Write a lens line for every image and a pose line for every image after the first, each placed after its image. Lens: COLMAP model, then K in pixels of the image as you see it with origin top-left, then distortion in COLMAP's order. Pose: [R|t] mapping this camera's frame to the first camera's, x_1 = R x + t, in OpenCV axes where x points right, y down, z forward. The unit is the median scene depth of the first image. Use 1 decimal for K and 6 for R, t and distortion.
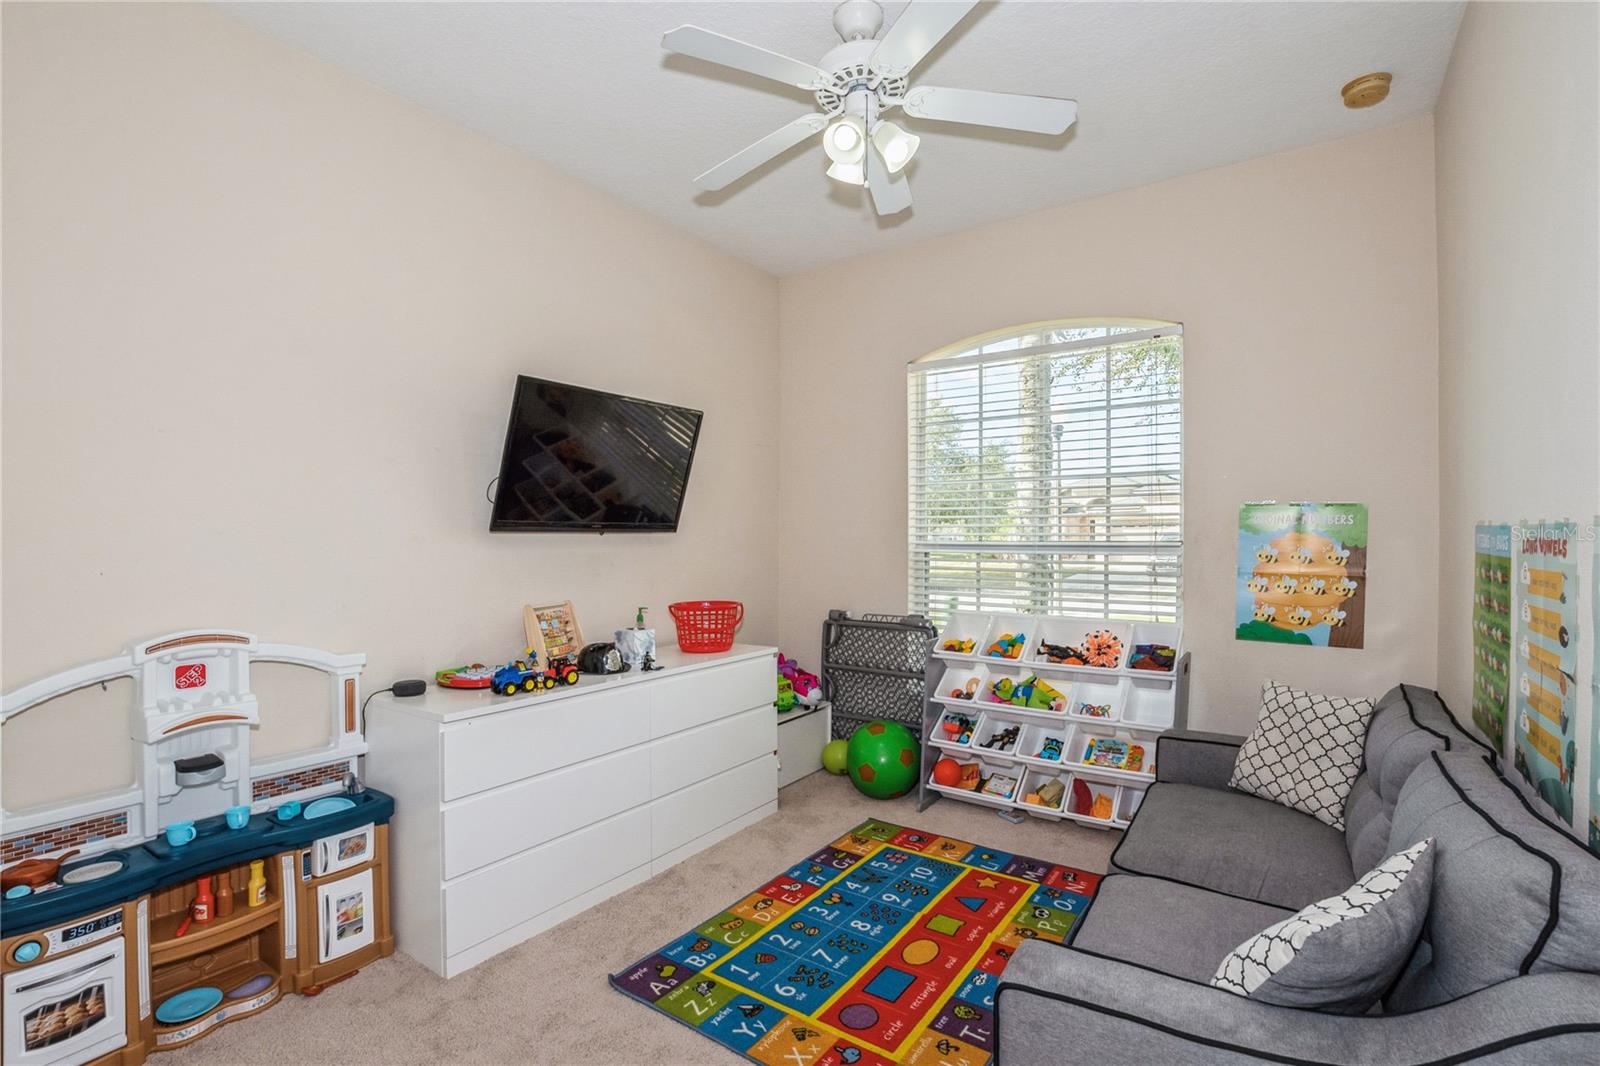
lens RADIAL K [[711.8, 0, 798.4], [0, 711.8, 540.6], [0, 0, 1]] dist [-0.037526, 0.007044]
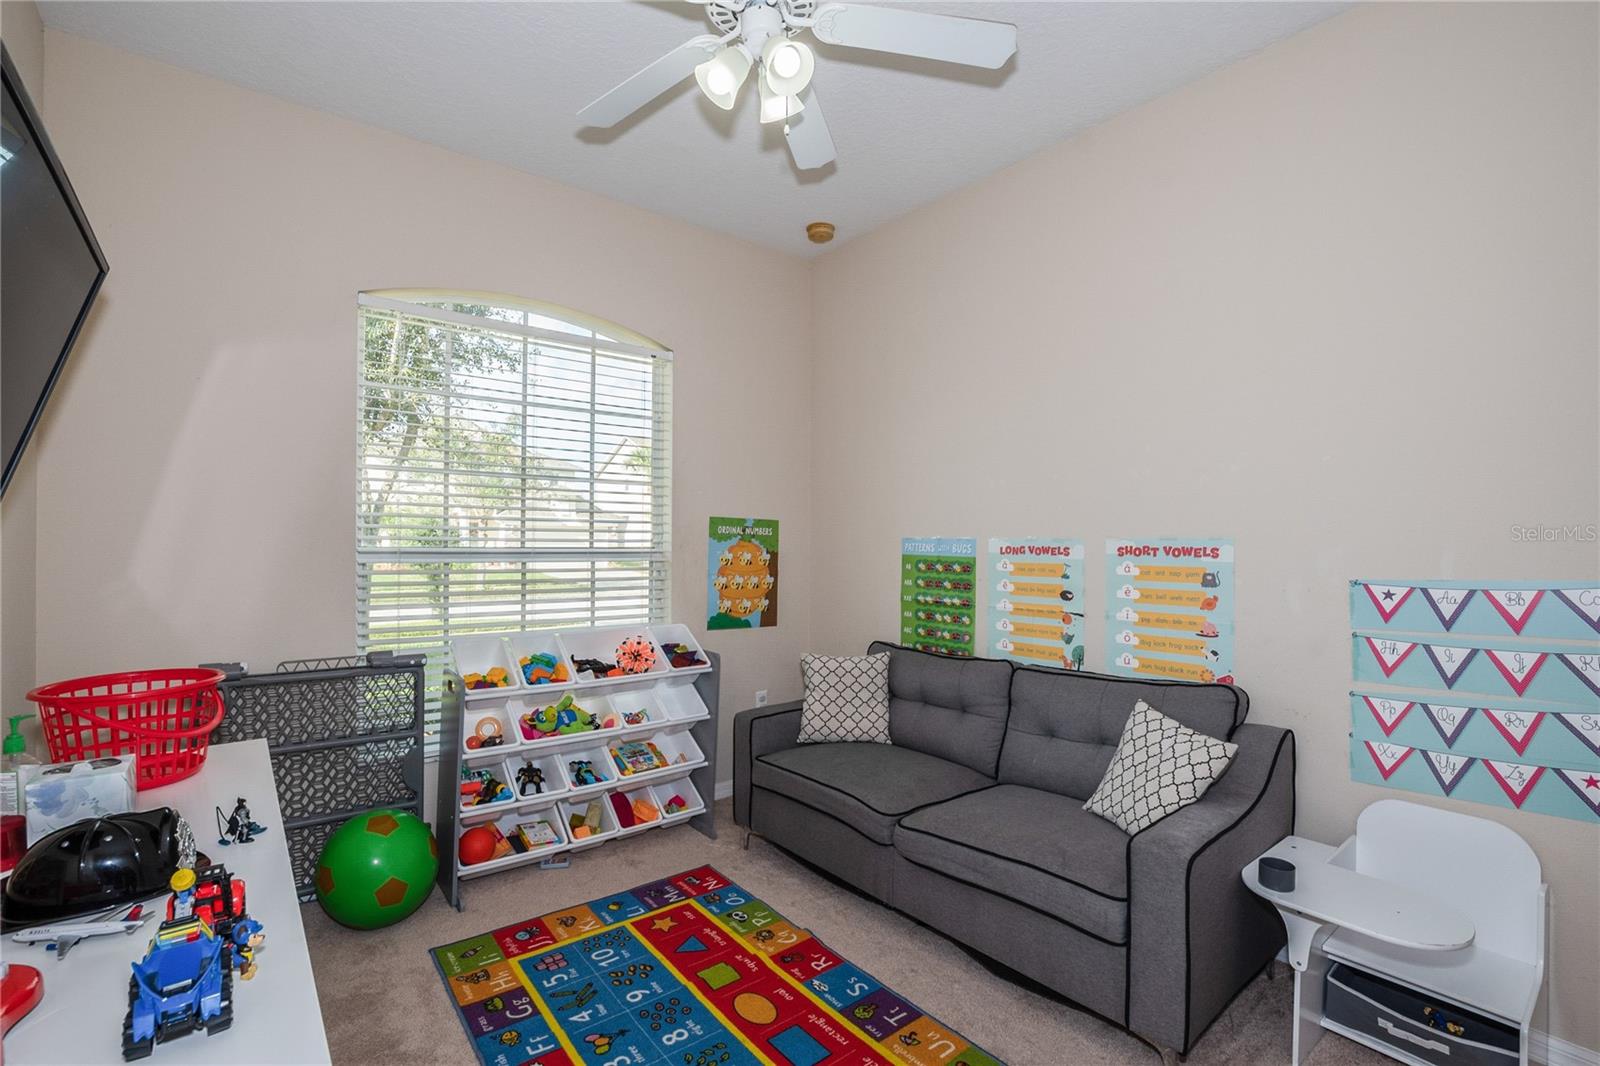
lens RADIAL K [[711.8, 0, 797.3], [0, 711.8, 537.5], [0, 0, 1]] dist [-0.037526, 0.007044]
pose [[0.302225, 0.012041, 0.953161, -0.497788], [0.000329, 0.999919, -0.012736, -0.001681], [-0.953237, 0.004163, 0.302196, 0.505390]]
